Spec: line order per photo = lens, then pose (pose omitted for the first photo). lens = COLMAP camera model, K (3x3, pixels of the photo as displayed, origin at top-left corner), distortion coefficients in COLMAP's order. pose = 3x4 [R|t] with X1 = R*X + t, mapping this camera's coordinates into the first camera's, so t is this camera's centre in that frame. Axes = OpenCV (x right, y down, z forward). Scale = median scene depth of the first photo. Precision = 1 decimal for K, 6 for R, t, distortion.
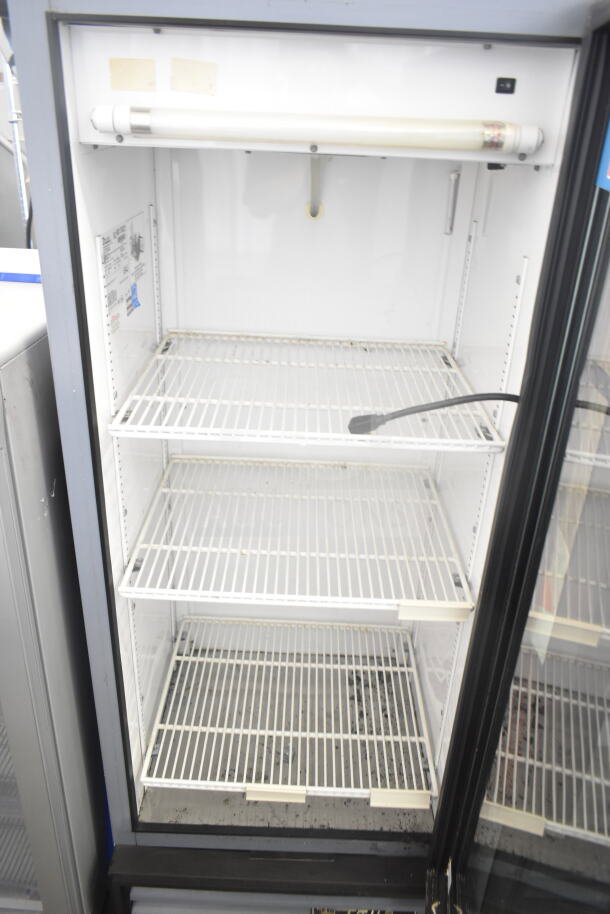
lens RADIAL K [[708.9, 0, 305.0], [0, 708.9, 457.0], [0, 0, 1]] dist [-0.041165, -0.001812]
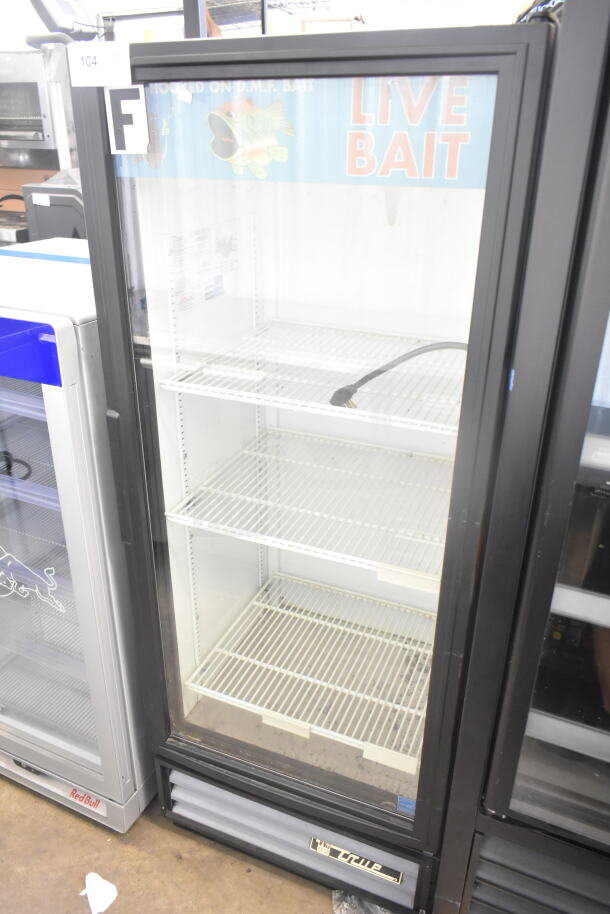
lens RADIAL K [[708.9, 0, 305.0], [0, 708.9, 457.0], [0, 0, 1]] dist [-0.041165, -0.001812]
pose [[0.926703, 0.129091, -0.352927, 0.335321], [-0.137088, 0.990556, 0.002360, 0.041593], [0.349898, 0.046195, 0.935648, -0.083779]]
